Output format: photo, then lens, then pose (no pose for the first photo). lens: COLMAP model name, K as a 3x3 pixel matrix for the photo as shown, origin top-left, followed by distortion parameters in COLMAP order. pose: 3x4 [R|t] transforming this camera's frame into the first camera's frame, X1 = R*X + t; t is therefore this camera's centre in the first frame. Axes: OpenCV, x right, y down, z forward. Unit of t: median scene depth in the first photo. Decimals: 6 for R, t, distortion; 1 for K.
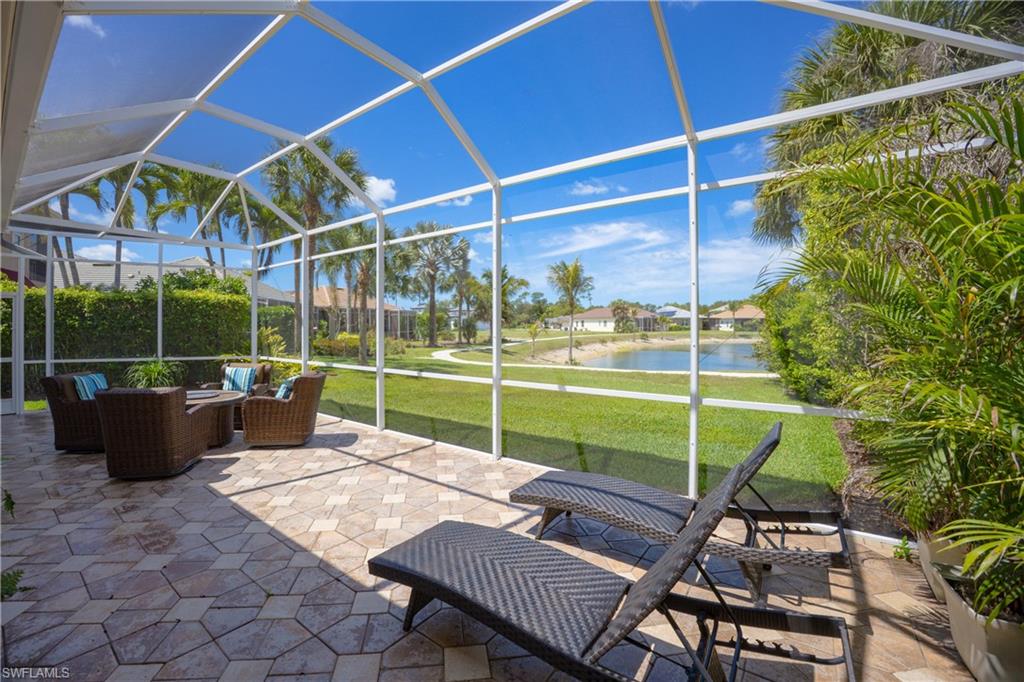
lens RADIAL K [[404.7, 0, 512.0], [0, 404.7, 341.0], [0, 0, 1]] dist [-0.055874, 0.000039]
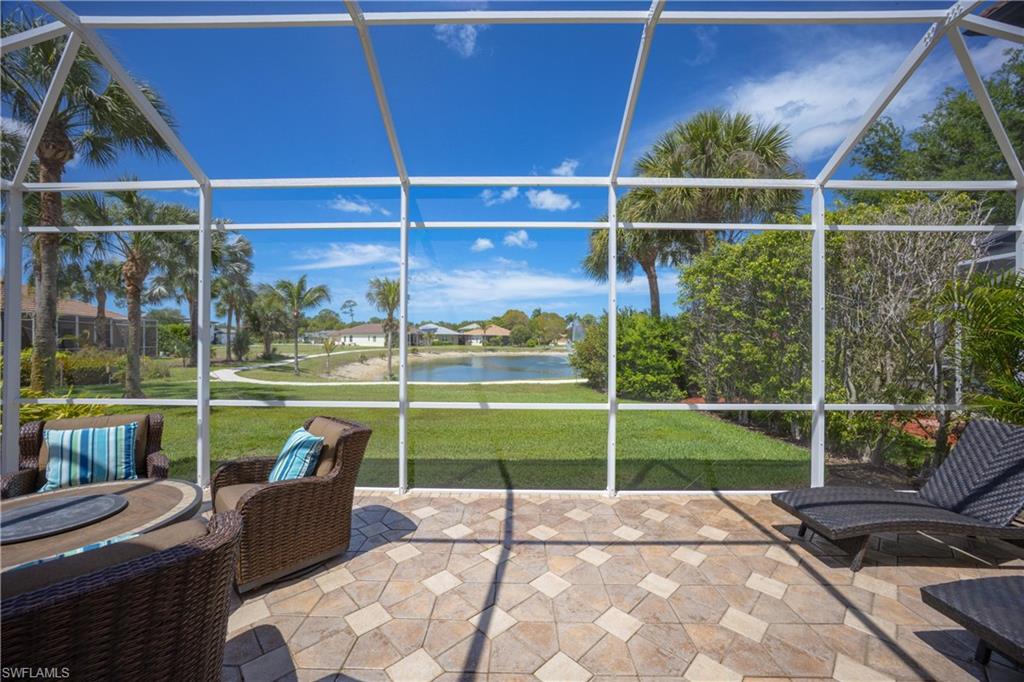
lens RADIAL K [[371.1, 0, 512.0], [0, 371.1, 341.0], [0, 0, 1]] dist [-0.009004, 0.000024]
pose [[0.819193, 0.007815, 0.573465, -0.308537], [0.013689, 0.999356, -0.033174, -0.007141], [-0.573354, 0.035026, 0.818558, 0.207287]]
